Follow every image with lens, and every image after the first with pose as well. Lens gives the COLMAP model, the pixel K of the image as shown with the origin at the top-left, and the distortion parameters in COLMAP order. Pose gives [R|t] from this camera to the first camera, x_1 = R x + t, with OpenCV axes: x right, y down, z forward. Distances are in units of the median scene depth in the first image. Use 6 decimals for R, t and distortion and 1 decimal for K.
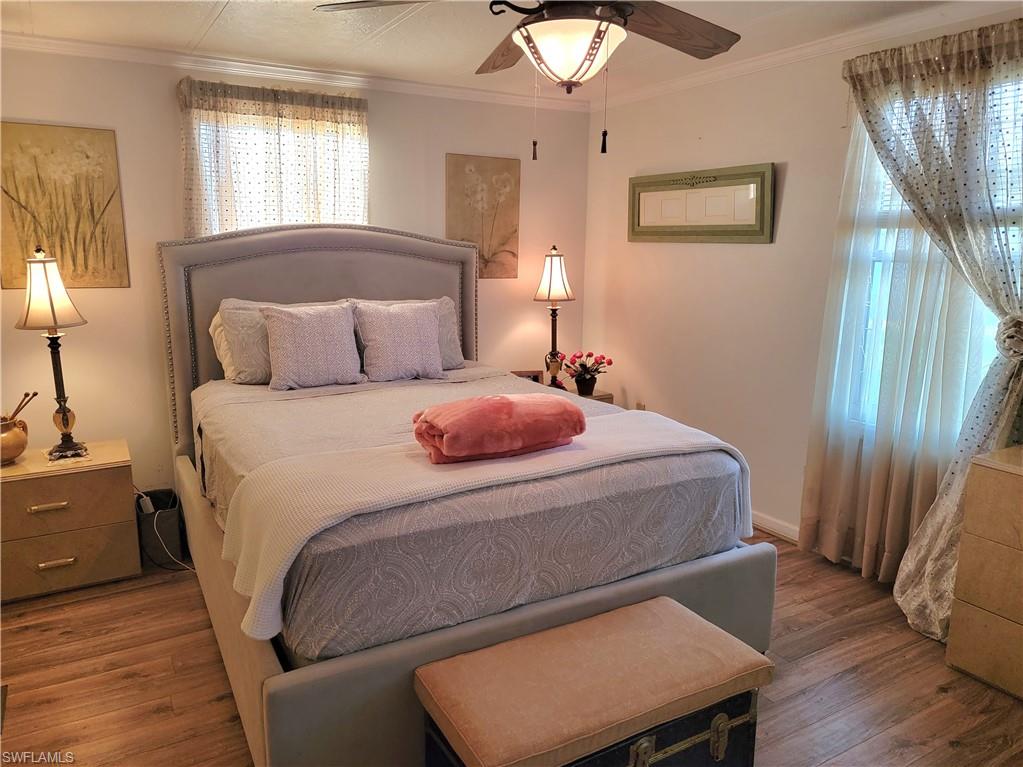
lens RADIAL K [[709.6, 0, 515.3], [0, 709.6, 383.0], [0, 0, 1]] dist [0.038955, -0.029627]
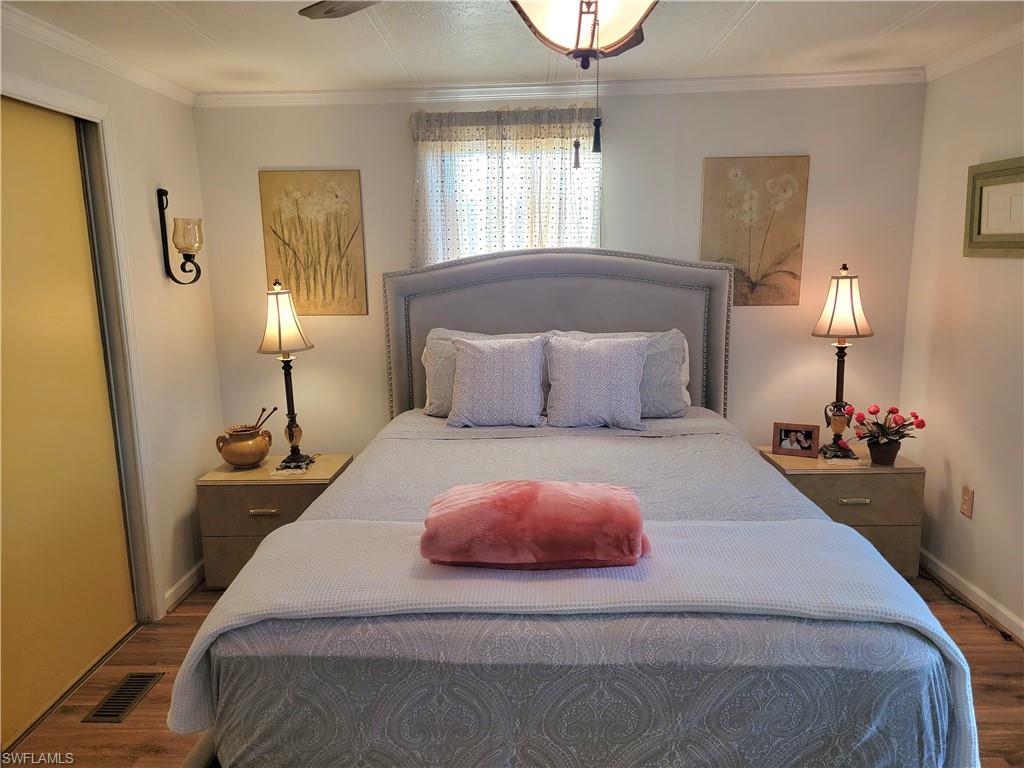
lens RADIAL K [[710.3, 0, 506.0], [0, 710.3, 385.4], [0, 0, 1]] dist [0.038955, -0.029627]
pose [[0.846106, 0.073293, -0.527951, 0.215298], [-0.078859, 0.996814, 0.012002, -0.059156], [0.527149, 0.031478, 0.849190, 0.214680]]
